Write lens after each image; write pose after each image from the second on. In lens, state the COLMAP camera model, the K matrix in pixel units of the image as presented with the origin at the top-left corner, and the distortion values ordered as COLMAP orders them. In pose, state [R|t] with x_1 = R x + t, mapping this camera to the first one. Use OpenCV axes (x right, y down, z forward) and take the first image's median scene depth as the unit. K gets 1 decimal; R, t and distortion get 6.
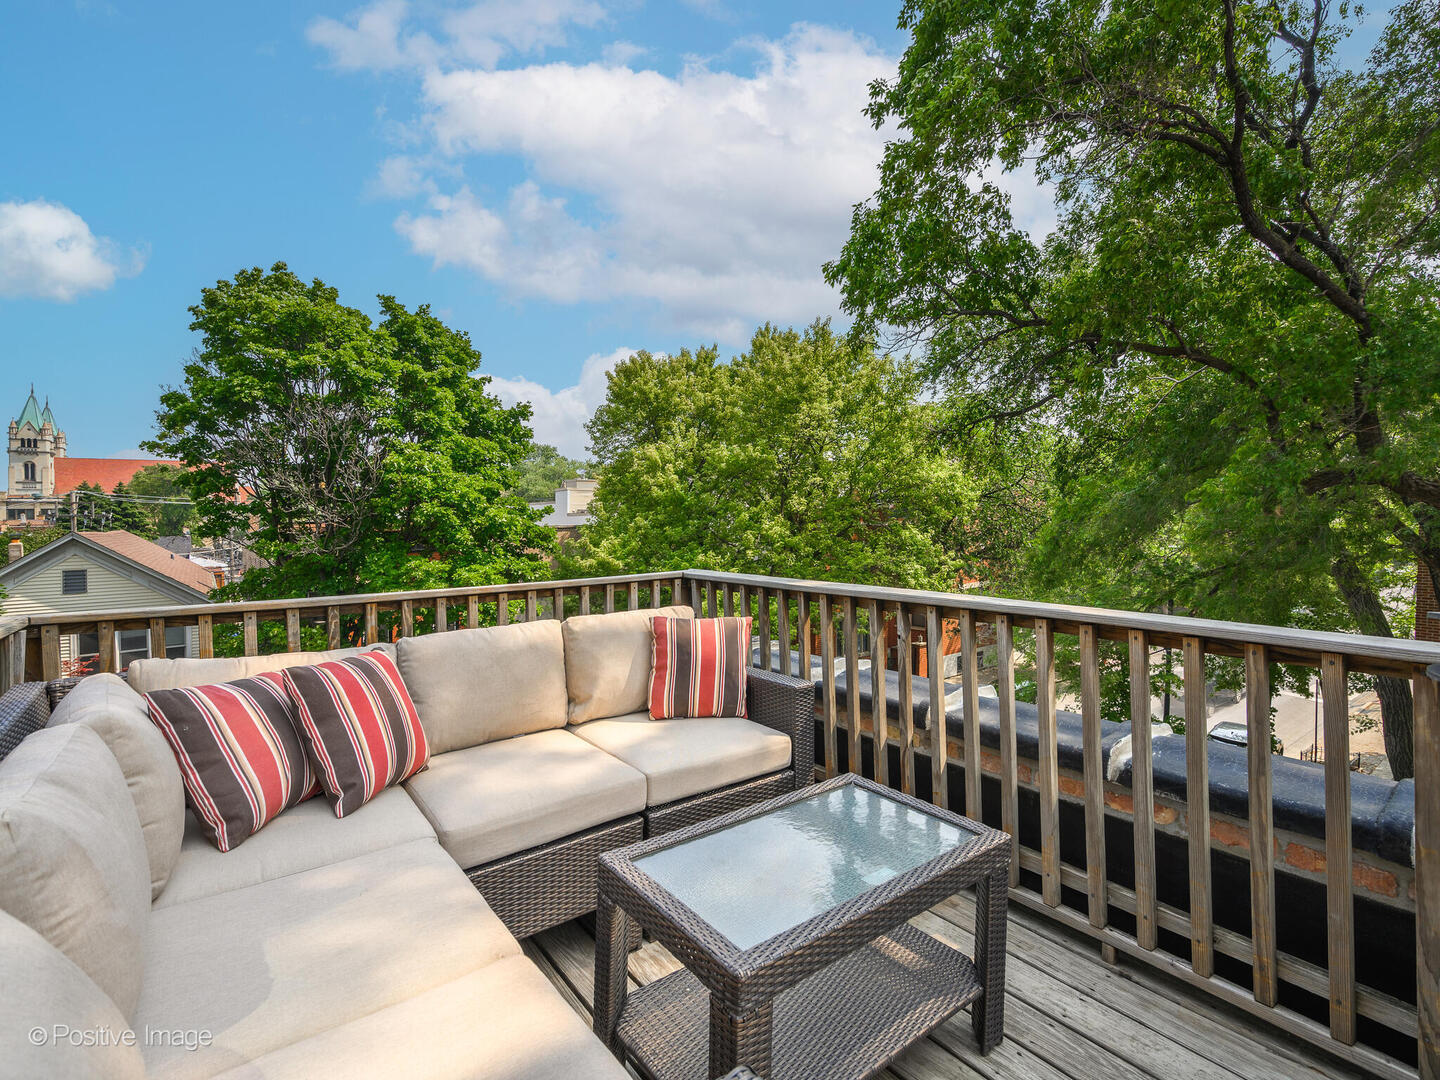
lens RADIAL K [[730.4, 0, 718.2], [0, 730.4, 510.6], [0, 0, 1]] dist [-0.022578, -0.000172]
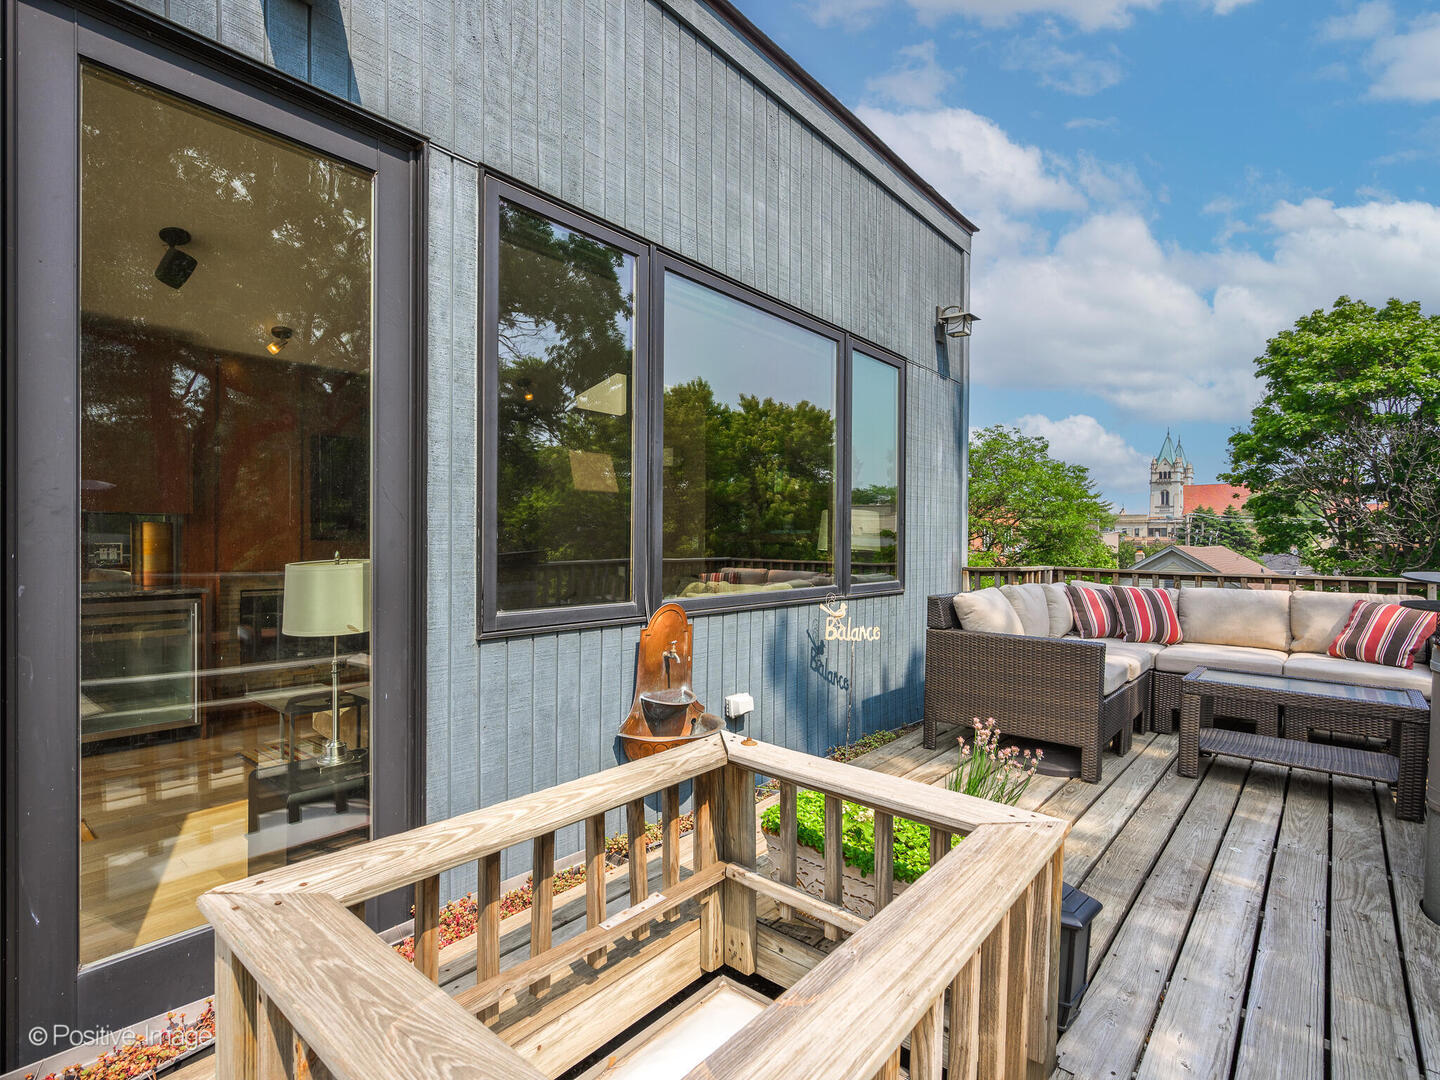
lens RADIAL K [[657.5, 0, 720.0], [0, 657.5, 540.0], [0, 0, 1]] dist [0.001357, 0.000283]
pose [[0.208561, 0.019222, -0.977820, 0.157833], [-0.003906, 0.999815, 0.018822, 0.000353], [0.978001, -0.000106, 0.208598, -0.100355]]
